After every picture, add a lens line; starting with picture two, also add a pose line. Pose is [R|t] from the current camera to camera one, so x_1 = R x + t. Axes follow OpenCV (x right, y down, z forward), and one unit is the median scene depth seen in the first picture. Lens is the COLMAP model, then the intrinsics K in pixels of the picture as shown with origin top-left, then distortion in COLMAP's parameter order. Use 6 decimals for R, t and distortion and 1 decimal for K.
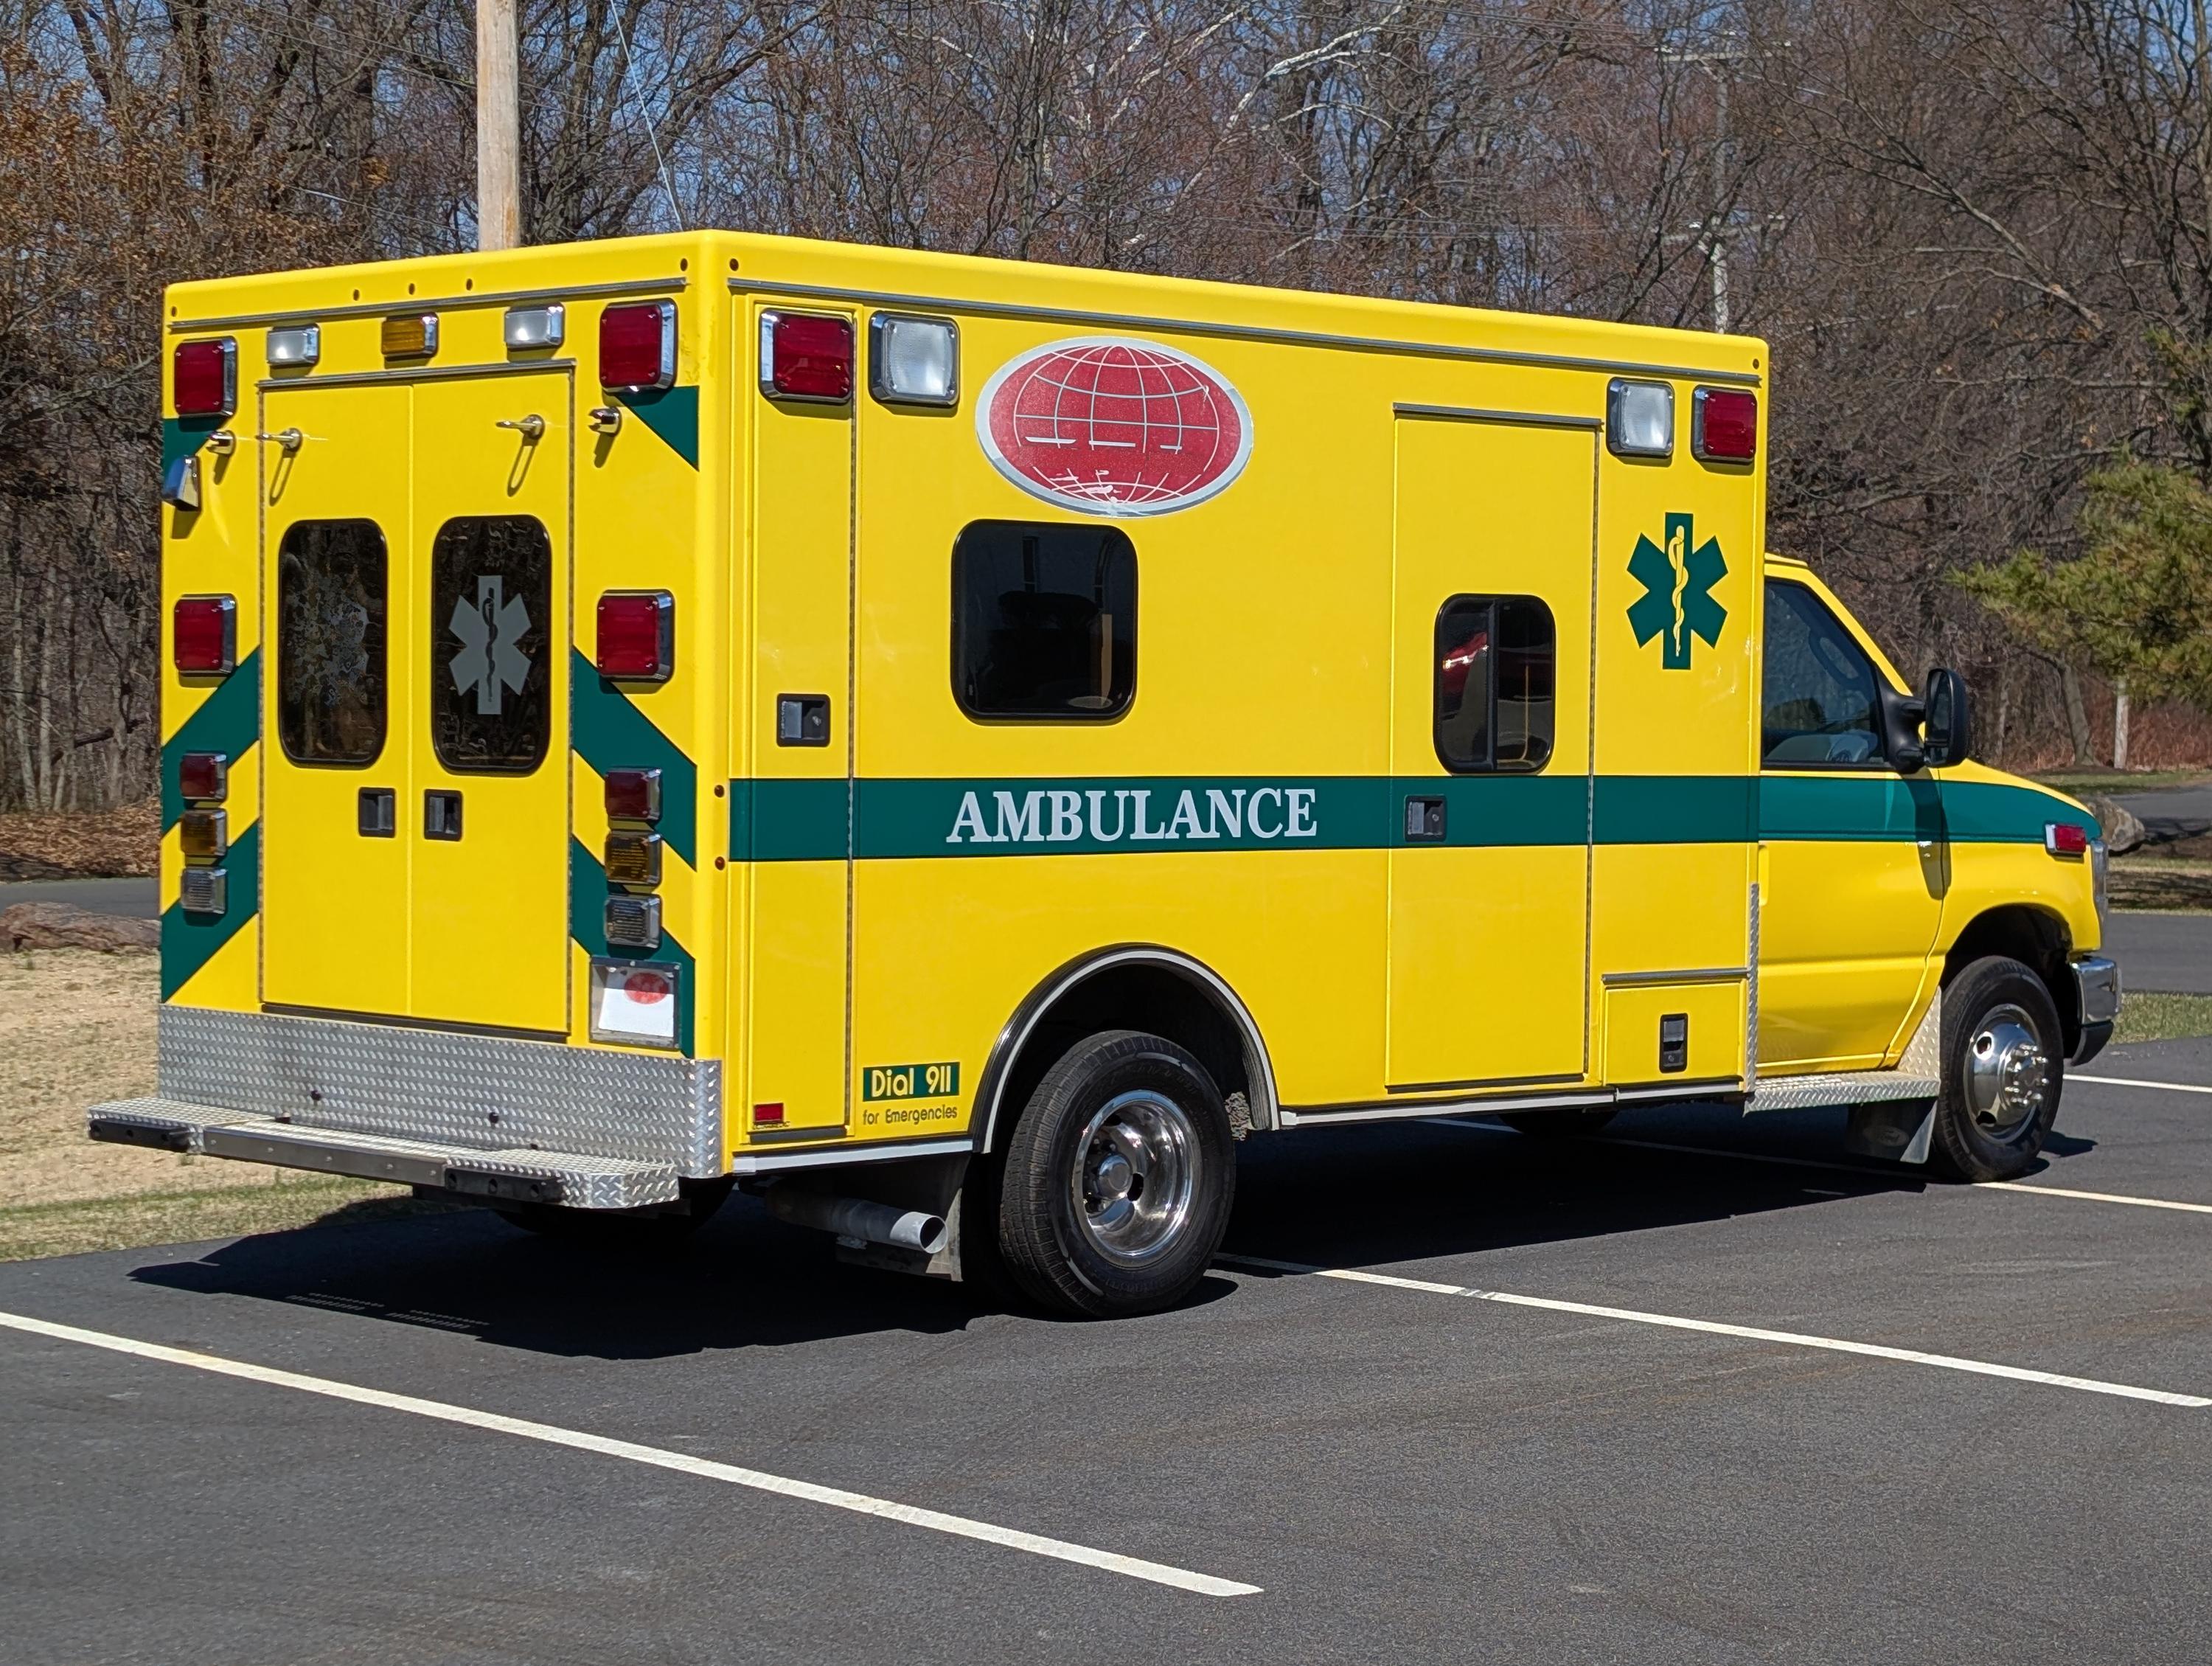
lens RADIAL K [[4354.9, 0, 1104.7], [0, 4354.9, 764.4], [0, 0, 1]] dist [0.293420, -0.189292]
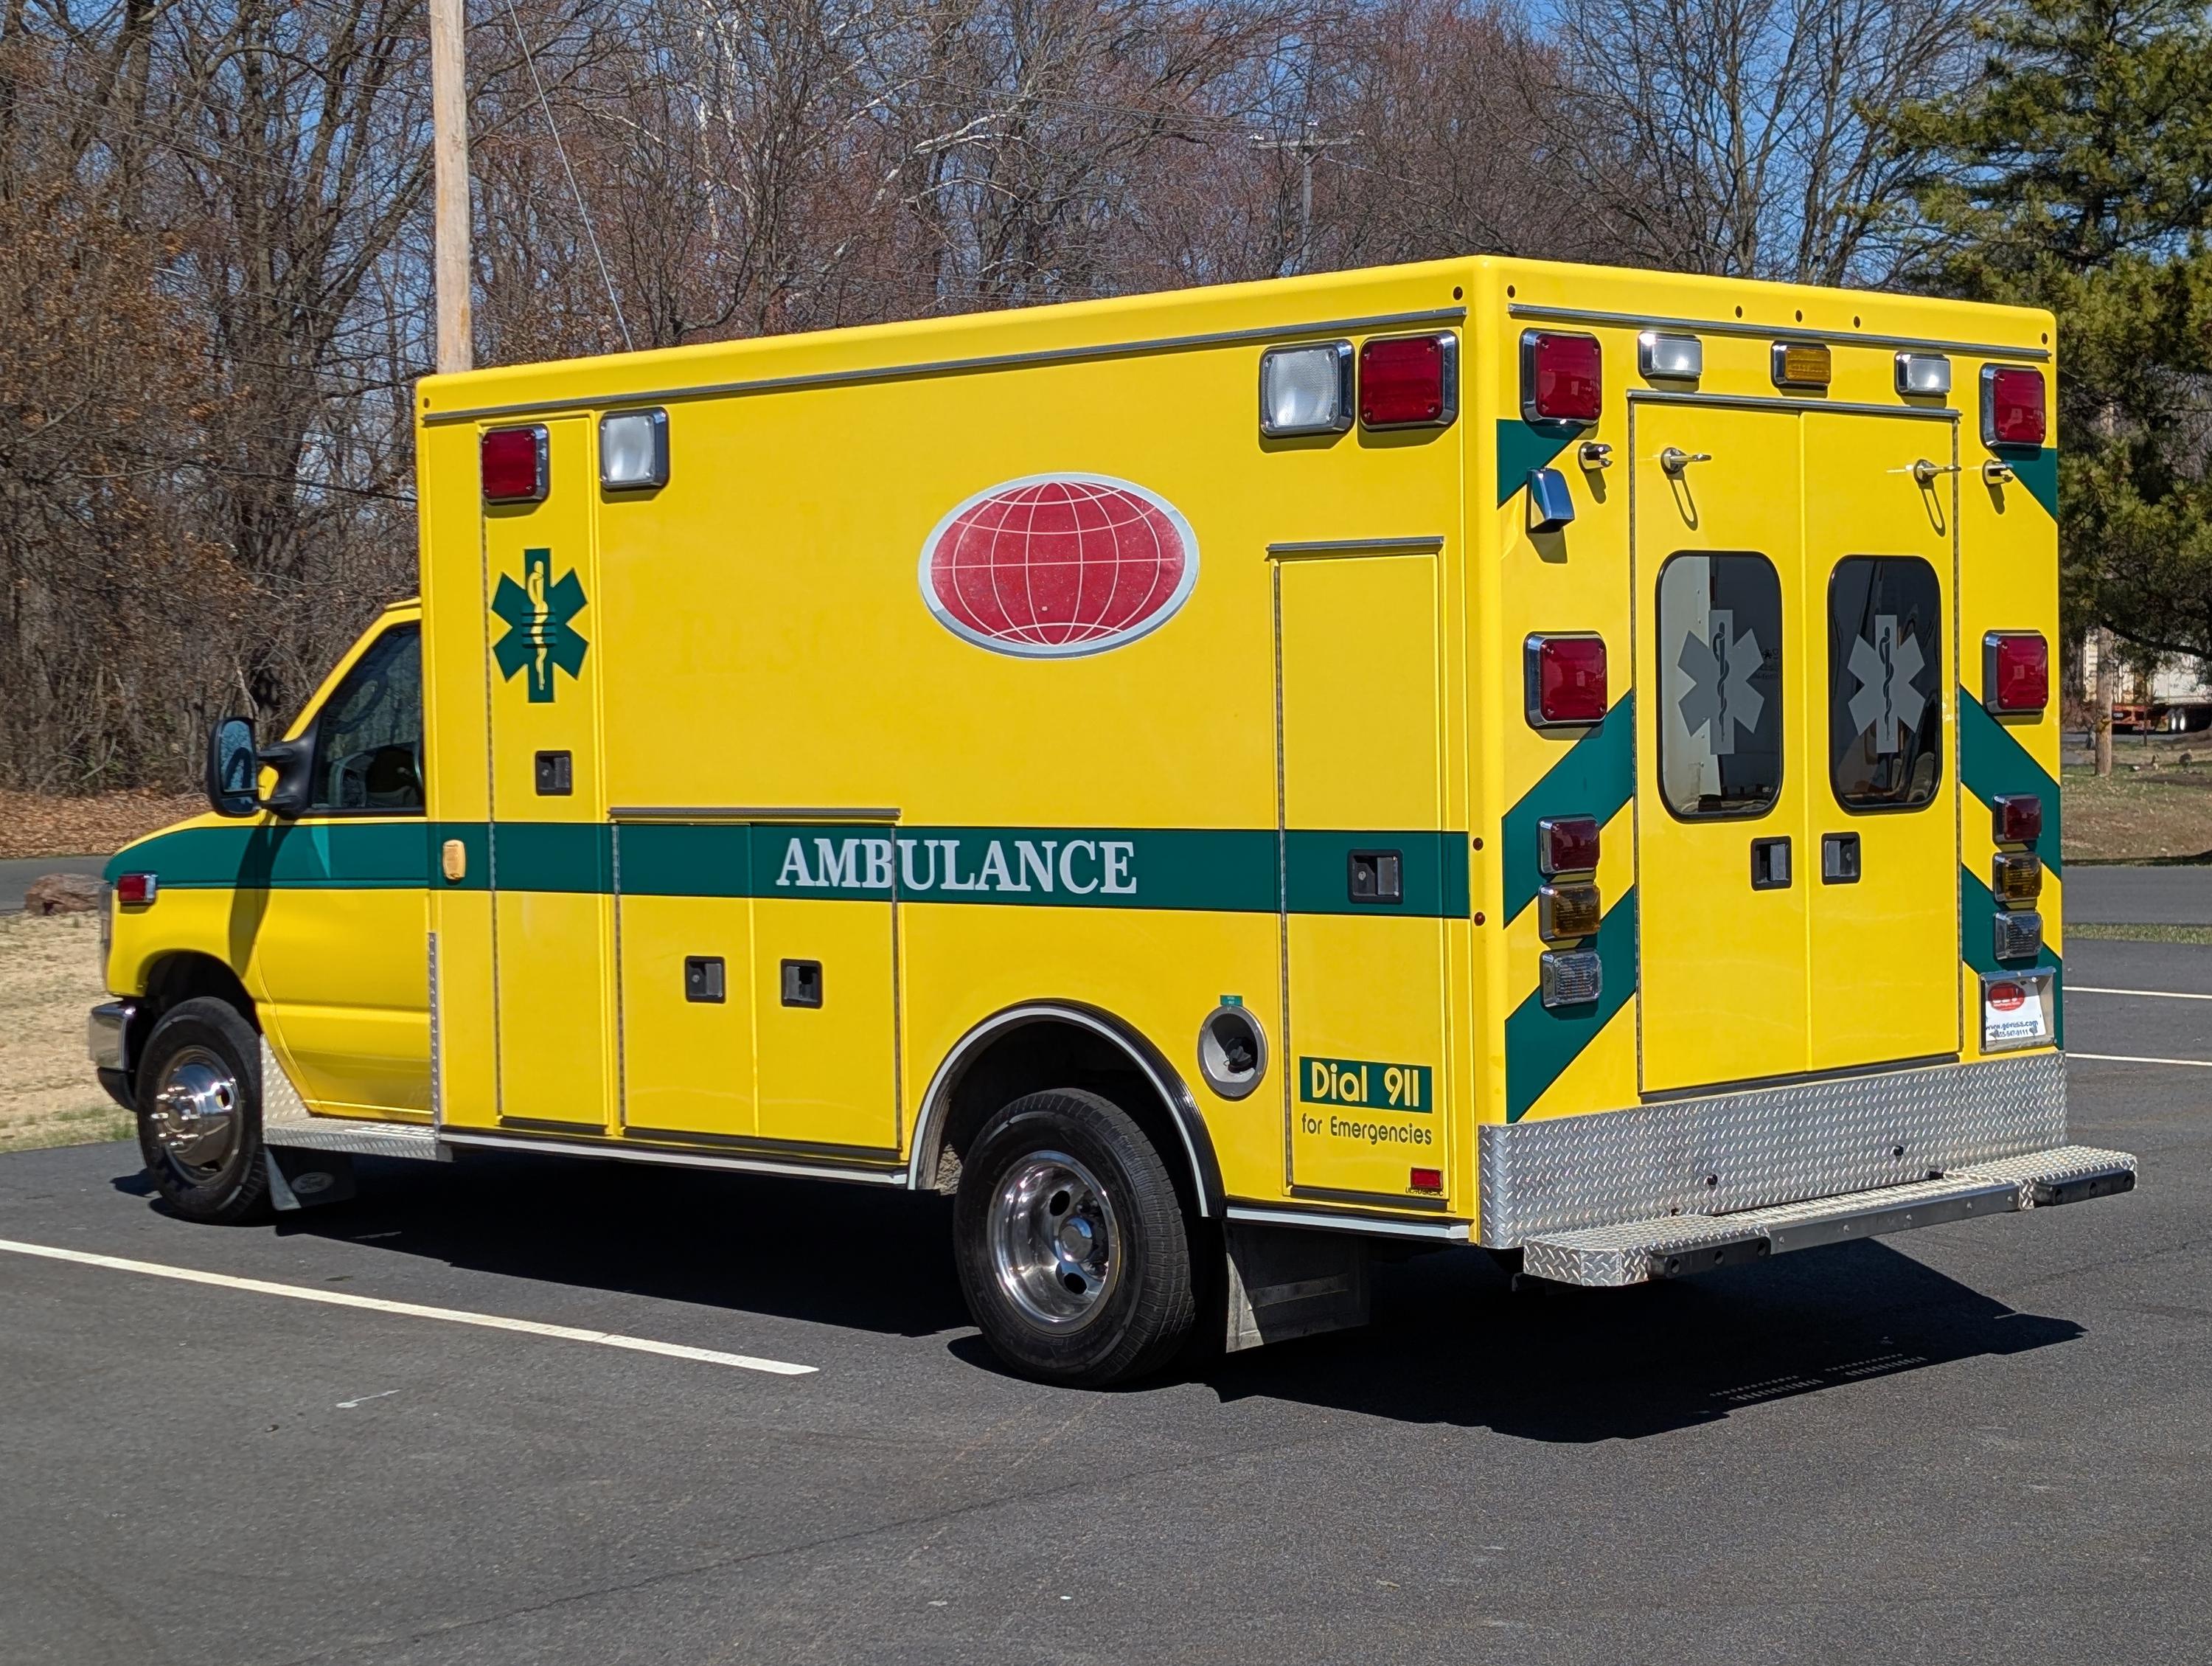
lens RADIAL K [[4035.4, 0, 1109.3], [0, 4035.4, 872.2], [0, 0, 1]] dist [0.346401, -2.066873]
pose [[0.049053, 0.025629, -0.998467, 0.916893], [0.004014, 0.999658, 0.025856, -0.010264], [0.998788, -0.005277, 0.048933, 0.978667]]
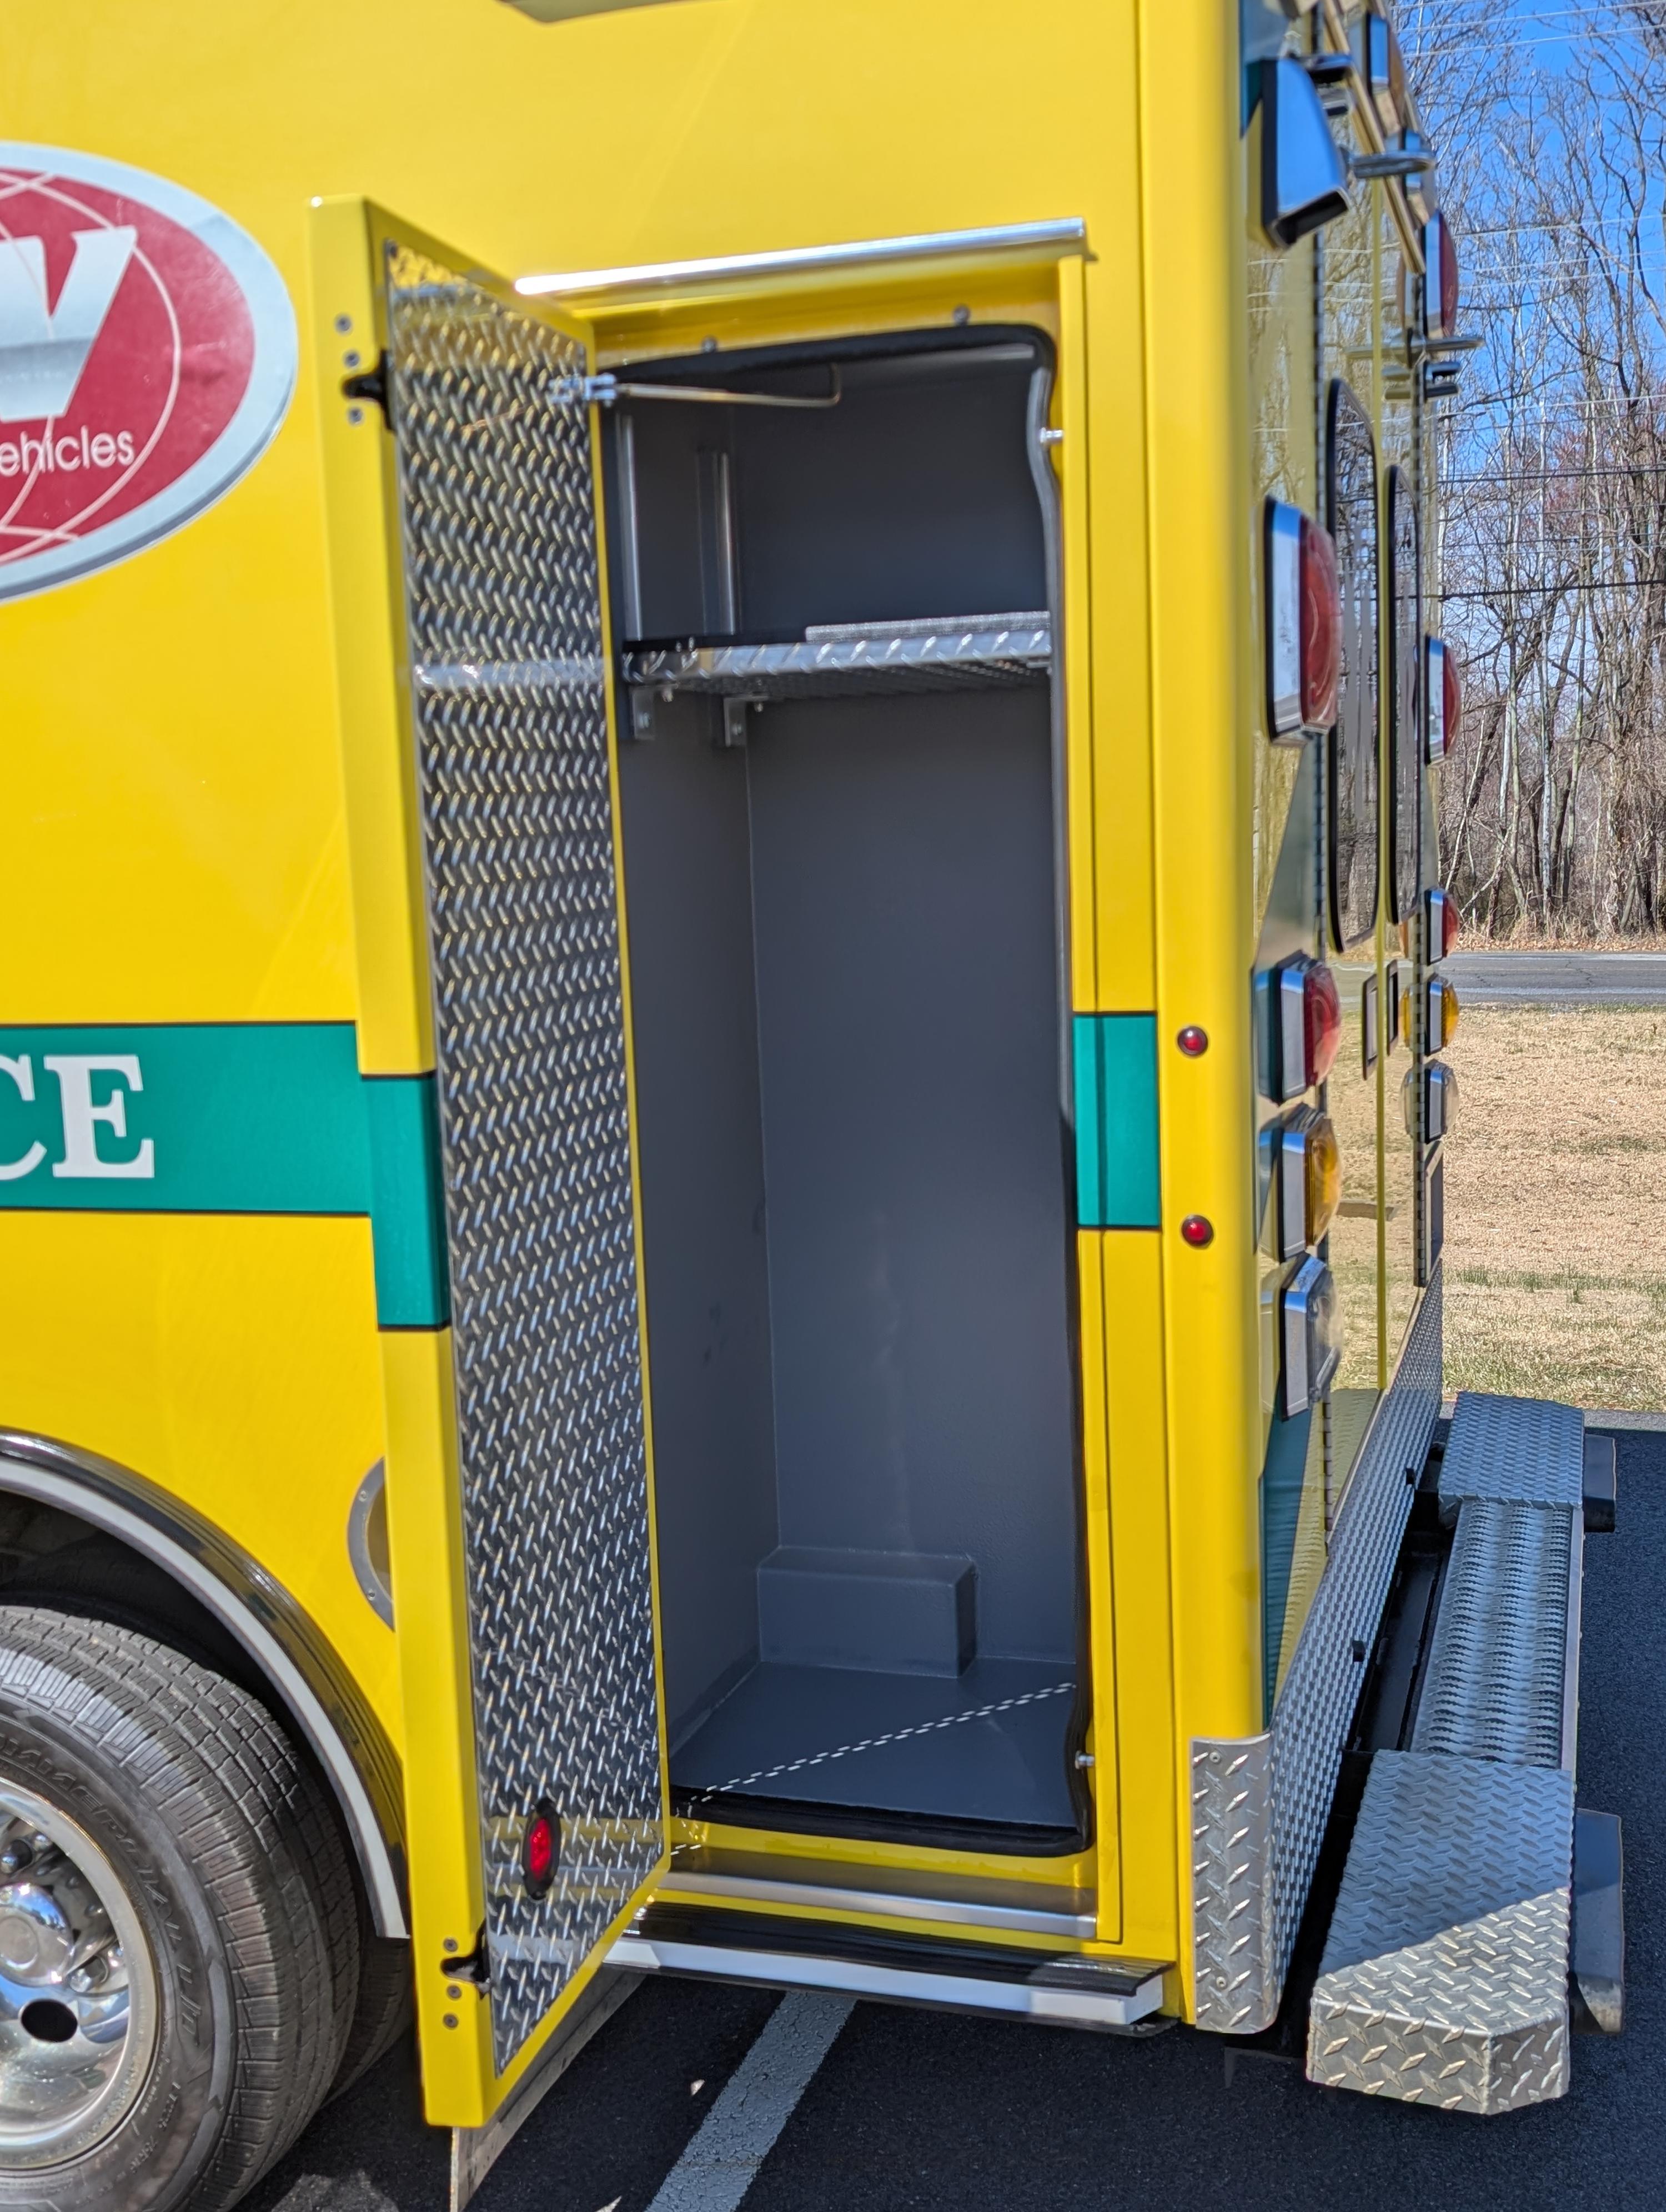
lens RADIAL K [[2284.3, 0, 833.0], [0, 2284.3, 1106.0], [0, 0, 1]] dist [0.093205, -0.262073]
pose [[0.475633, 0.072304, -0.876667, 0.259295], [0.030816, 0.994635, 0.098752, -0.008110], [0.879104, -0.073985, 0.470853, 0.983809]]
